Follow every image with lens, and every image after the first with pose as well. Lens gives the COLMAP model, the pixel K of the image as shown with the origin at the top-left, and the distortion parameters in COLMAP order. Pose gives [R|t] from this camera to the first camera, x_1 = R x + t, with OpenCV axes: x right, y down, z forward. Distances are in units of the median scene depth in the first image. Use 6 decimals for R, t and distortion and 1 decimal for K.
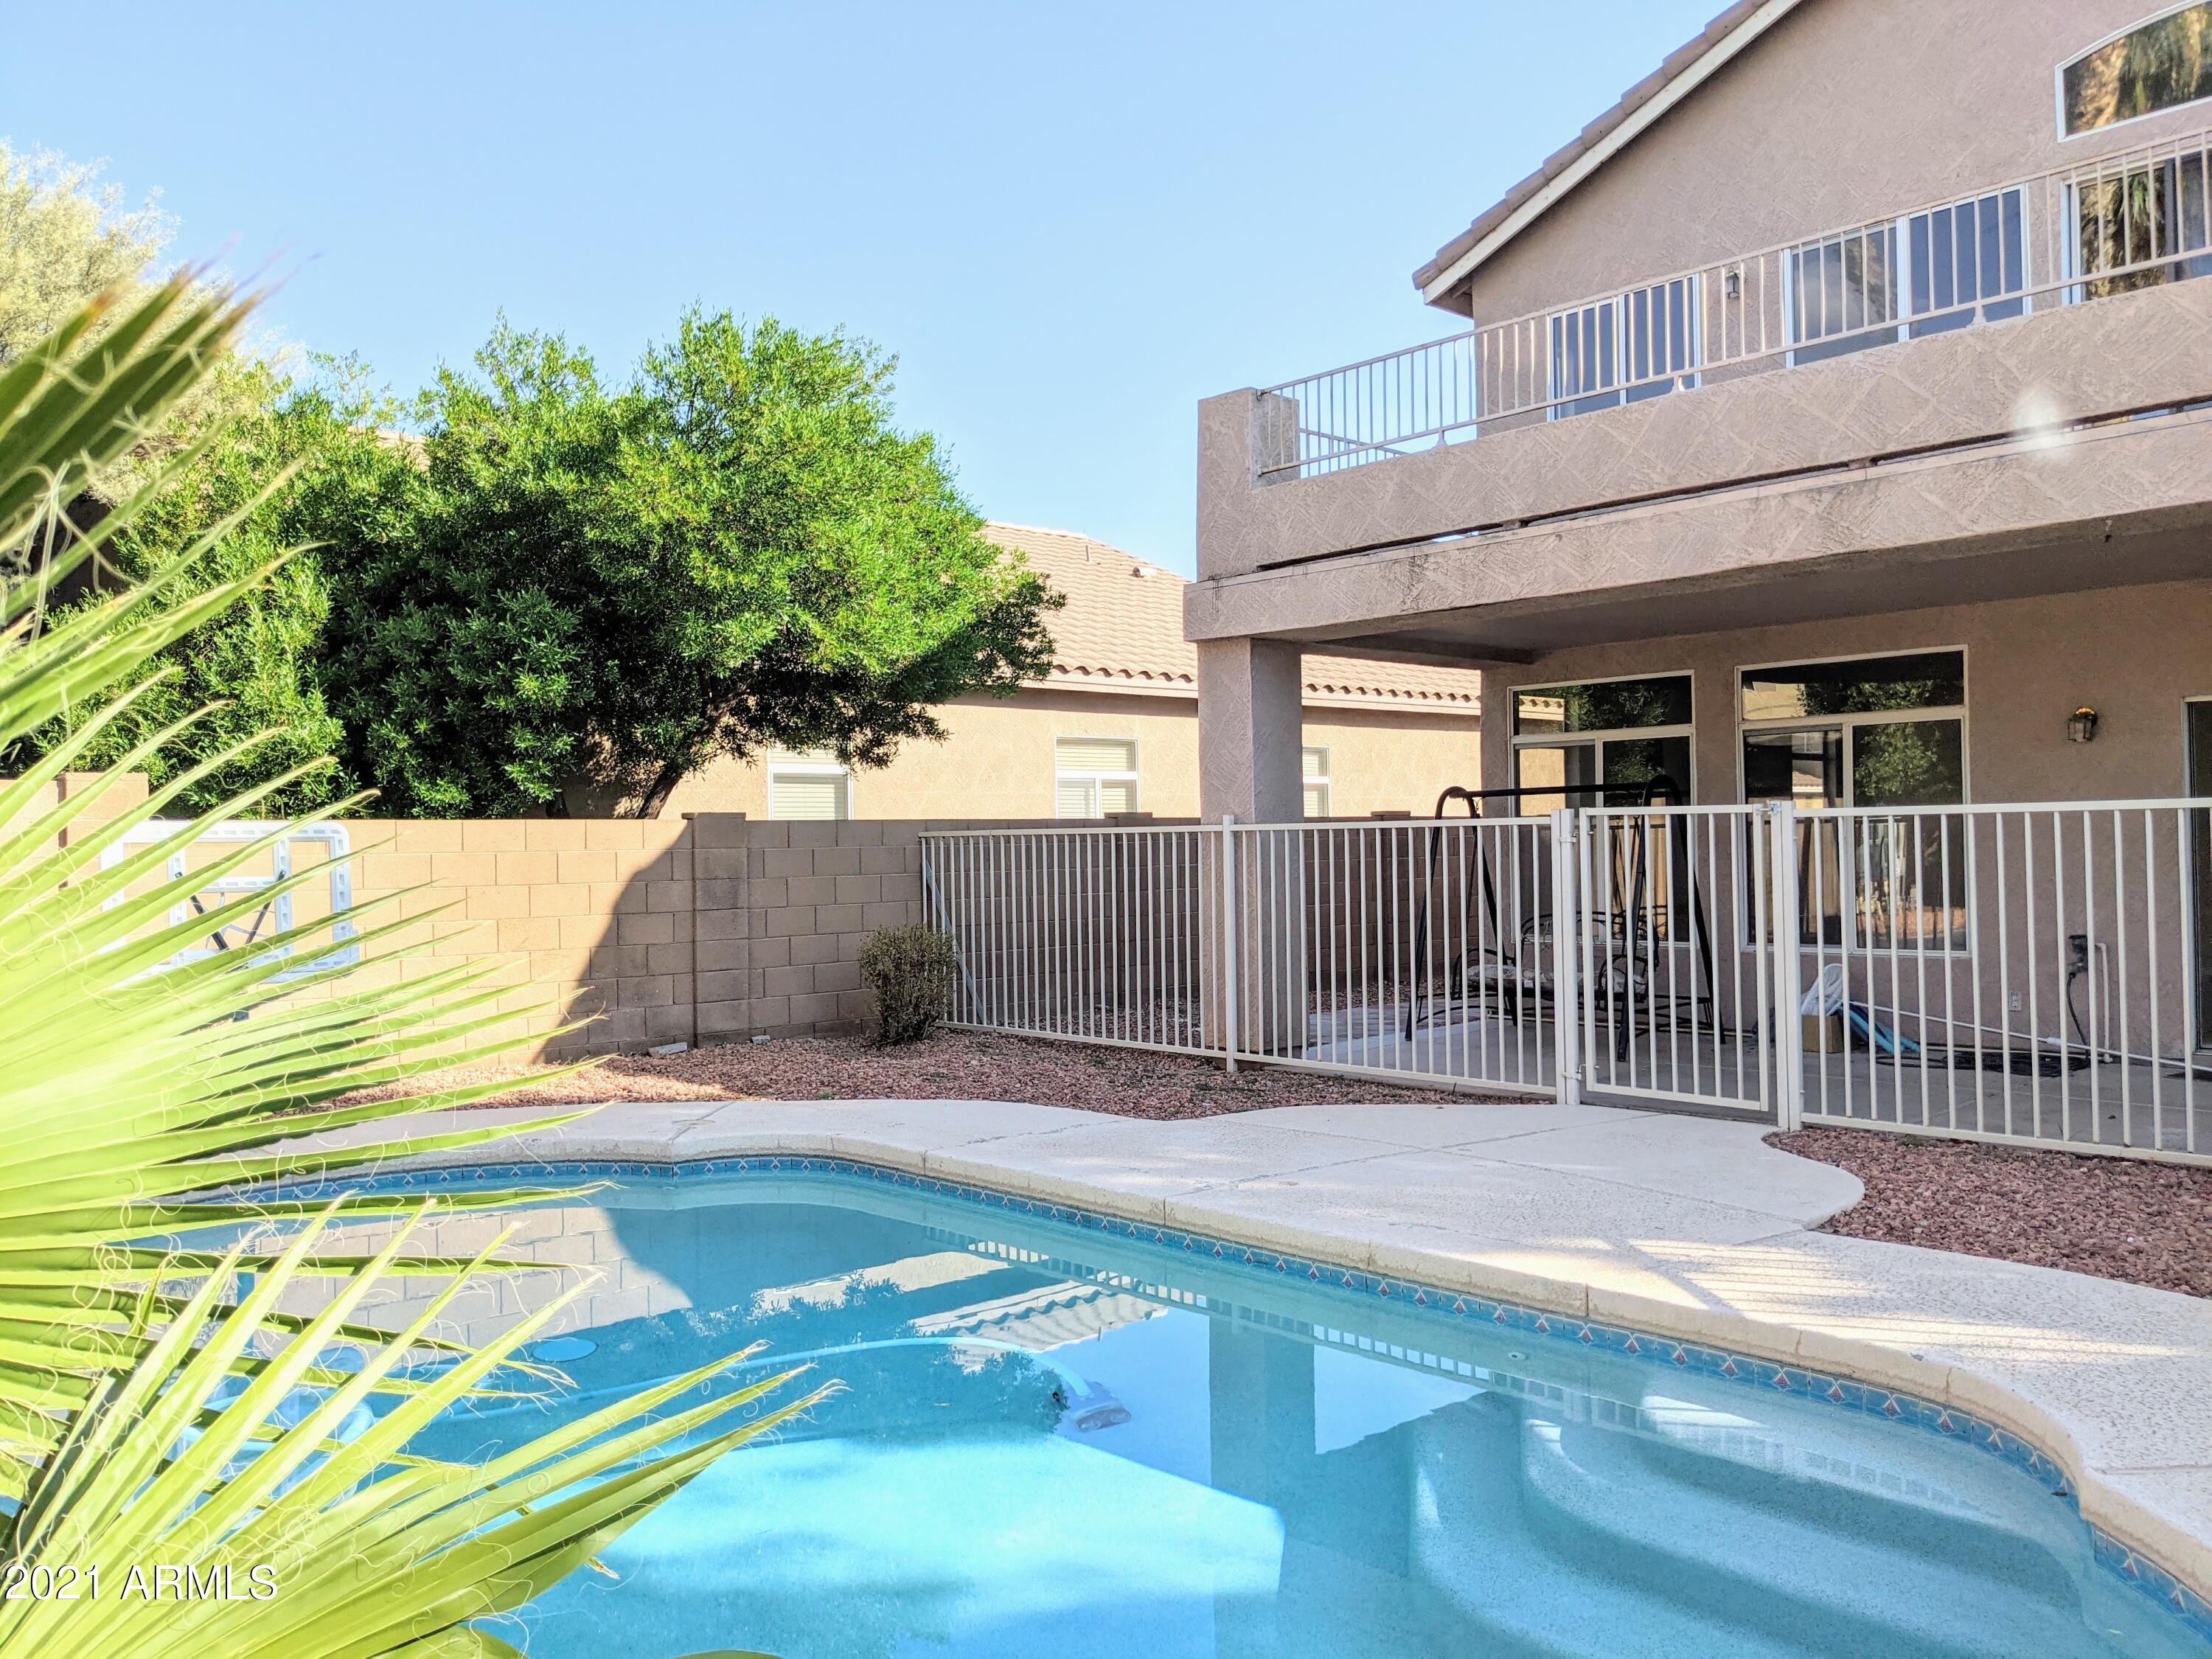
lens RADIAL K [[1751.7, 0, 1106.0], [0, 1751.7, 829.5], [0, 0, 1]] dist [0.047183, -0.073686]
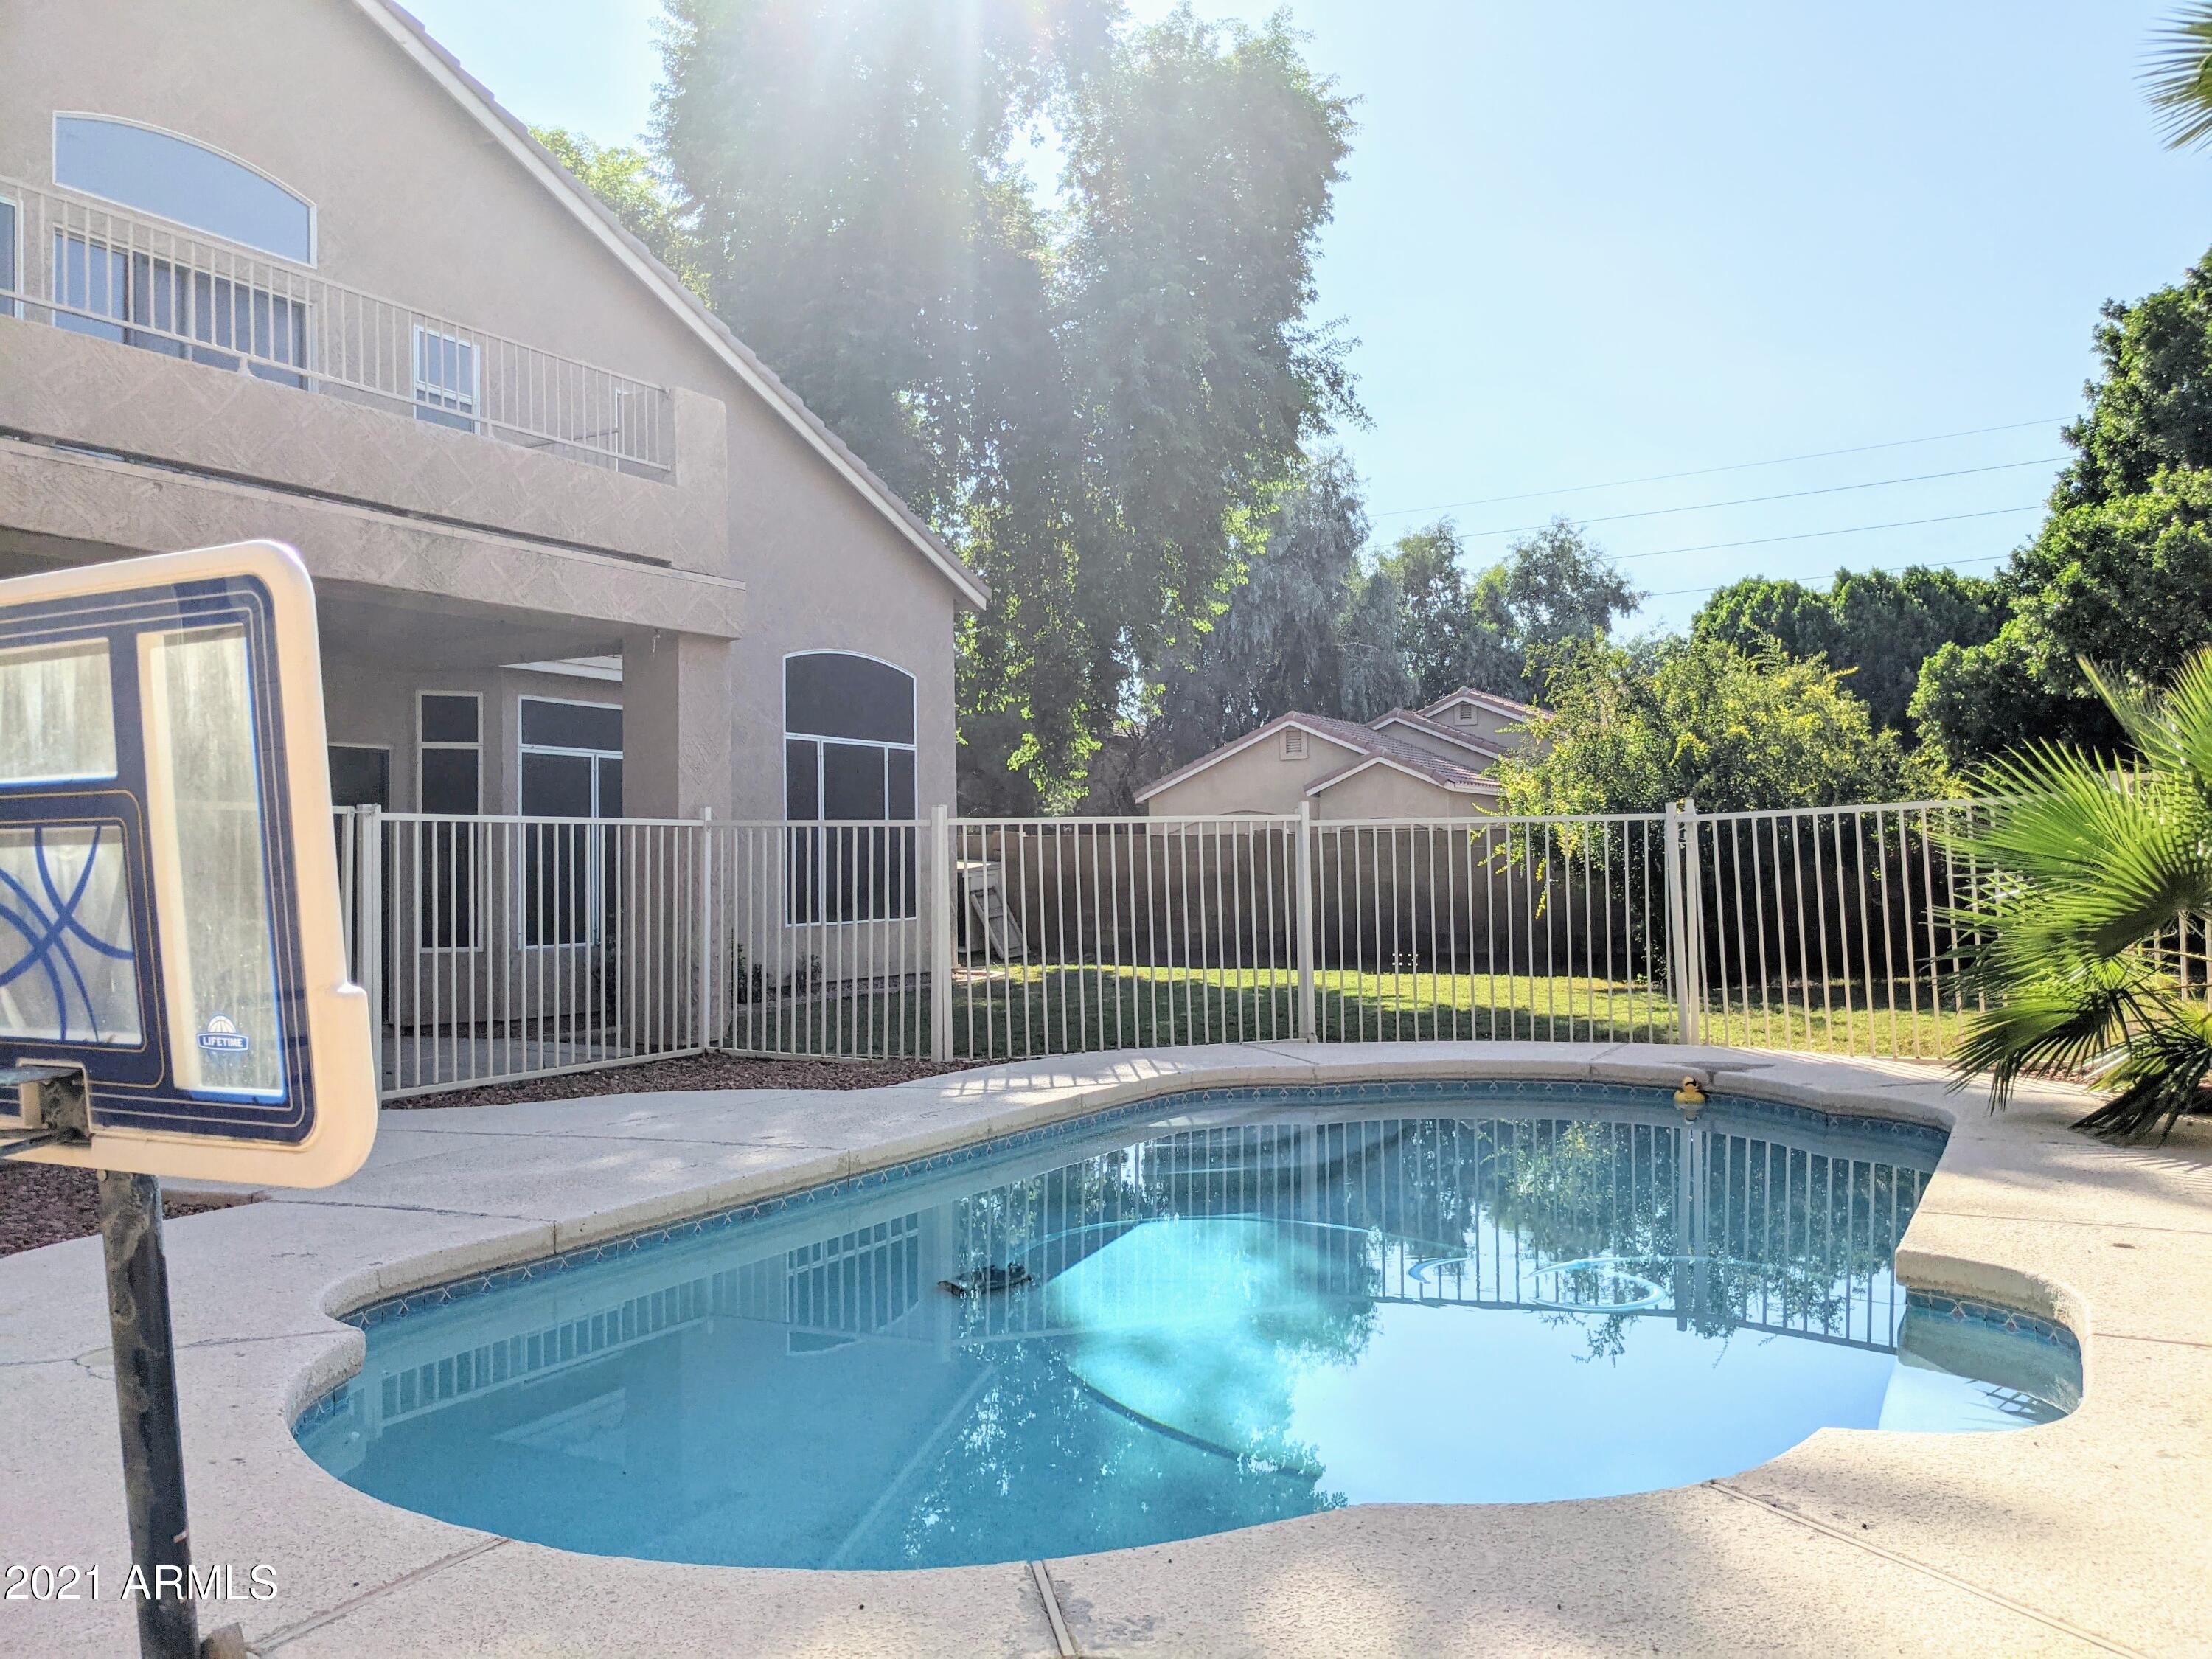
lens RADIAL K [[1751.7, 0, 1106.0], [0, 1751.7, 829.5], [0, 0, 1]] dist [0.047183, -0.073686]
pose [[-0.312277, 0.031064, 0.949483, -0.915113], [0.011773, 0.999515, -0.028829, 0.035658], [-0.949918, 0.002175, -0.312491, 1.102209]]
